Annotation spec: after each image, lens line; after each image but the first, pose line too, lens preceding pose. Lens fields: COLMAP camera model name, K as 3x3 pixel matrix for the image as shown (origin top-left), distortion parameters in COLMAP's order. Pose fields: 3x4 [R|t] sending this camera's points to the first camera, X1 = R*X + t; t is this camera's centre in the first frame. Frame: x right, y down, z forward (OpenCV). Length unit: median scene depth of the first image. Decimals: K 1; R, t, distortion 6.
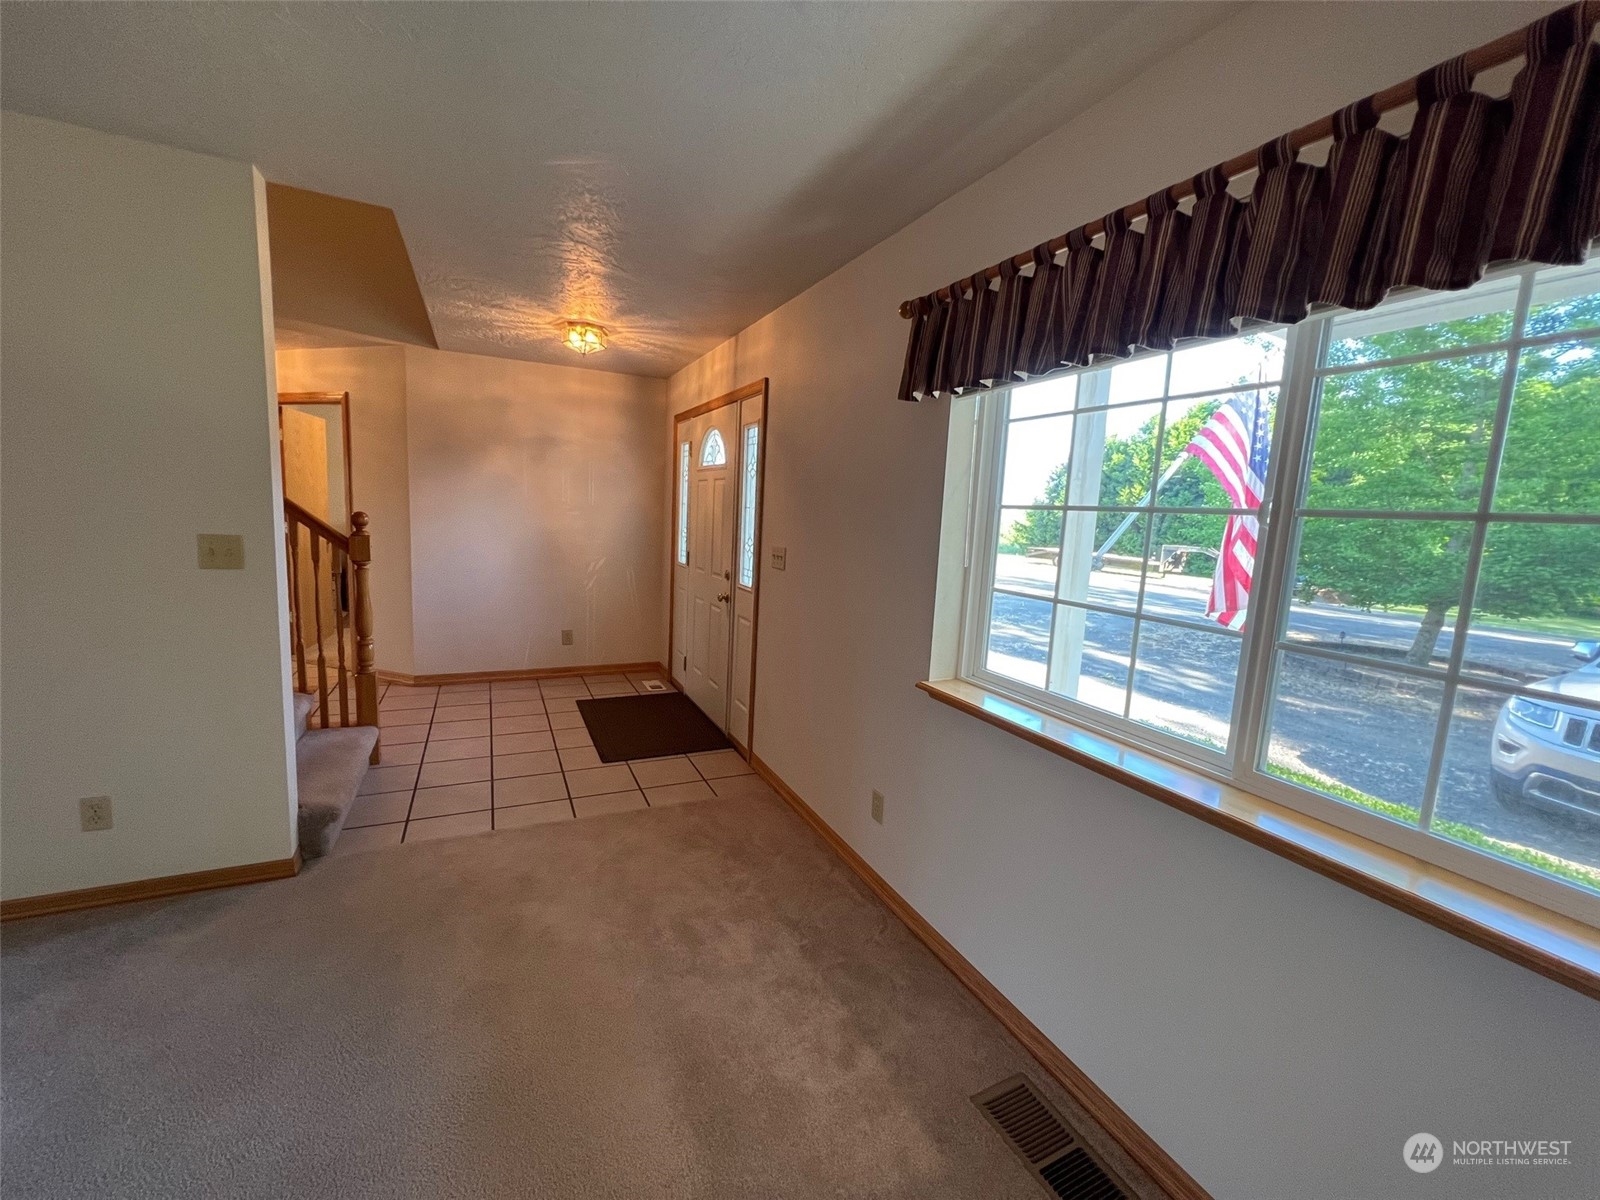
lens RADIAL K [[640.1, 0, 800.0], [0, 640.1, 600.0], [0, 0, 1]] dist [-0.000175, -0.000021]
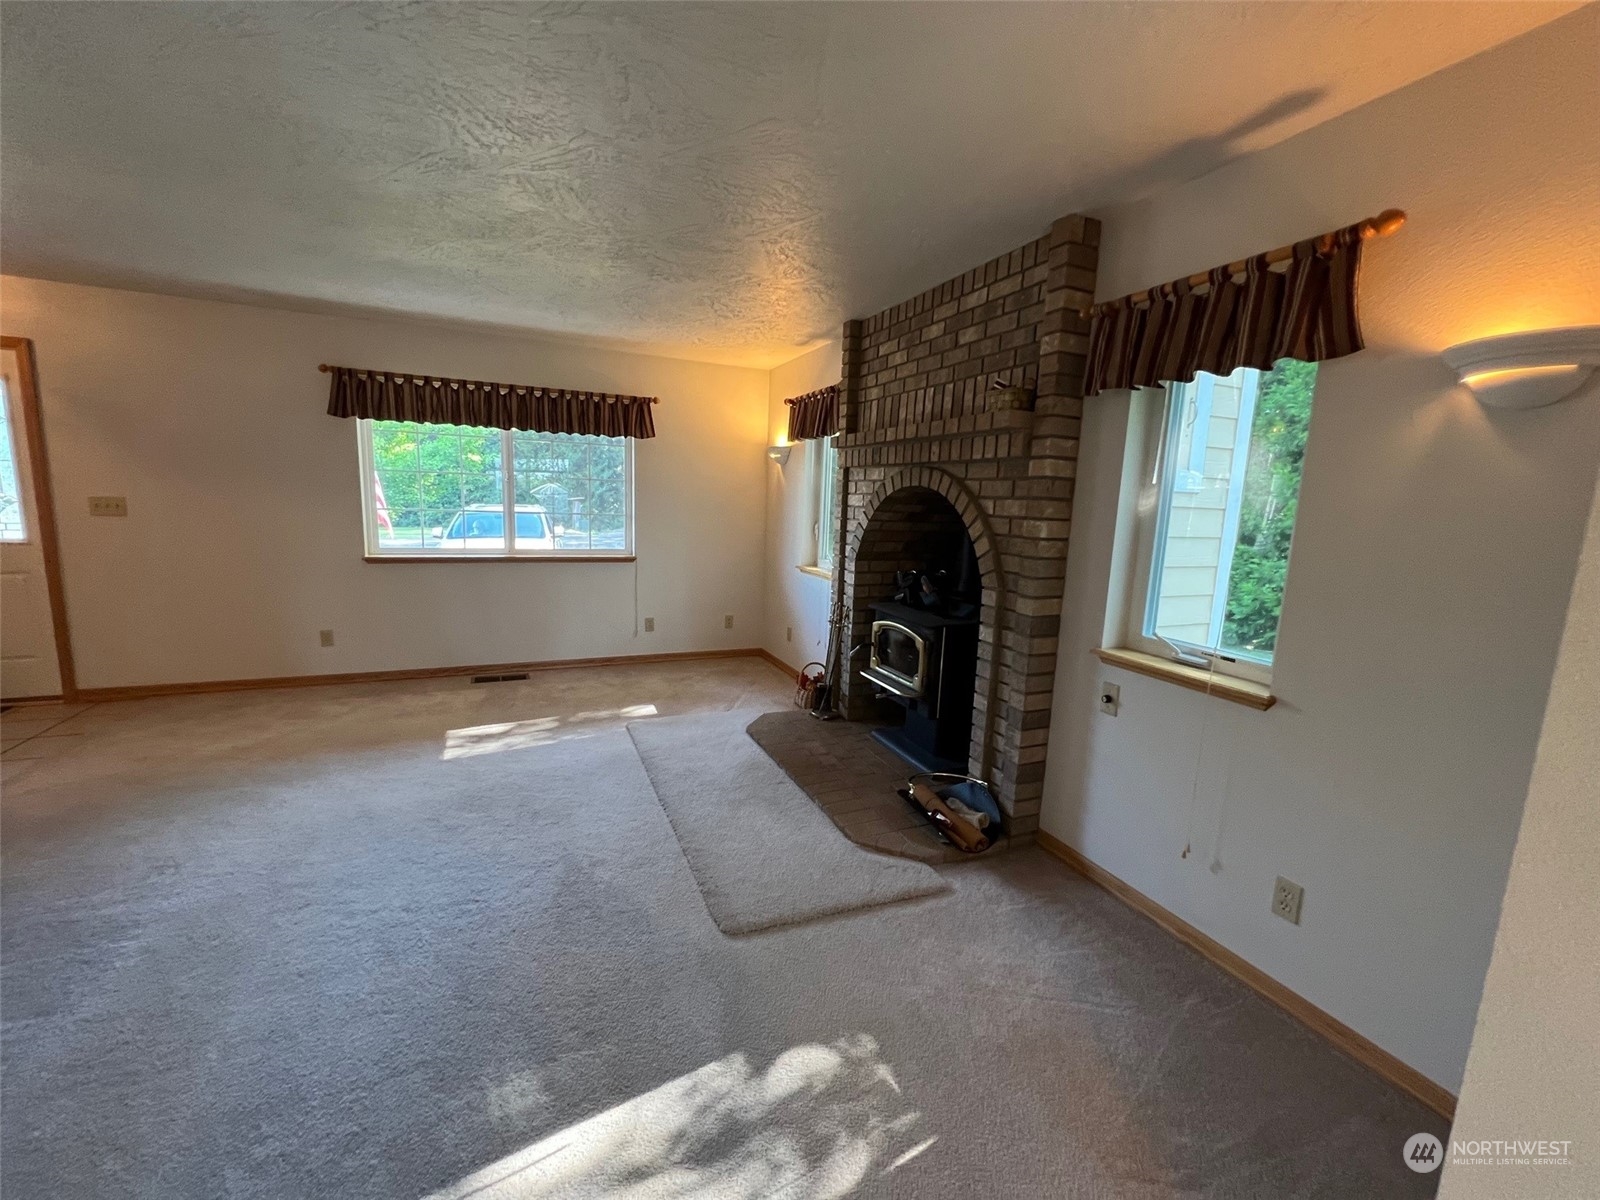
lens RADIAL K [[640.1, 0, 800.0], [0, 640.1, 600.0], [0, 0, 1]] dist [-0.000175, -0.000021]
pose [[0.031737, -0.211501, 0.976862, -1.910065], [0.099901, 0.973132, 0.207448, -0.020592], [-0.994491, 0.091006, 0.052013, -0.508608]]
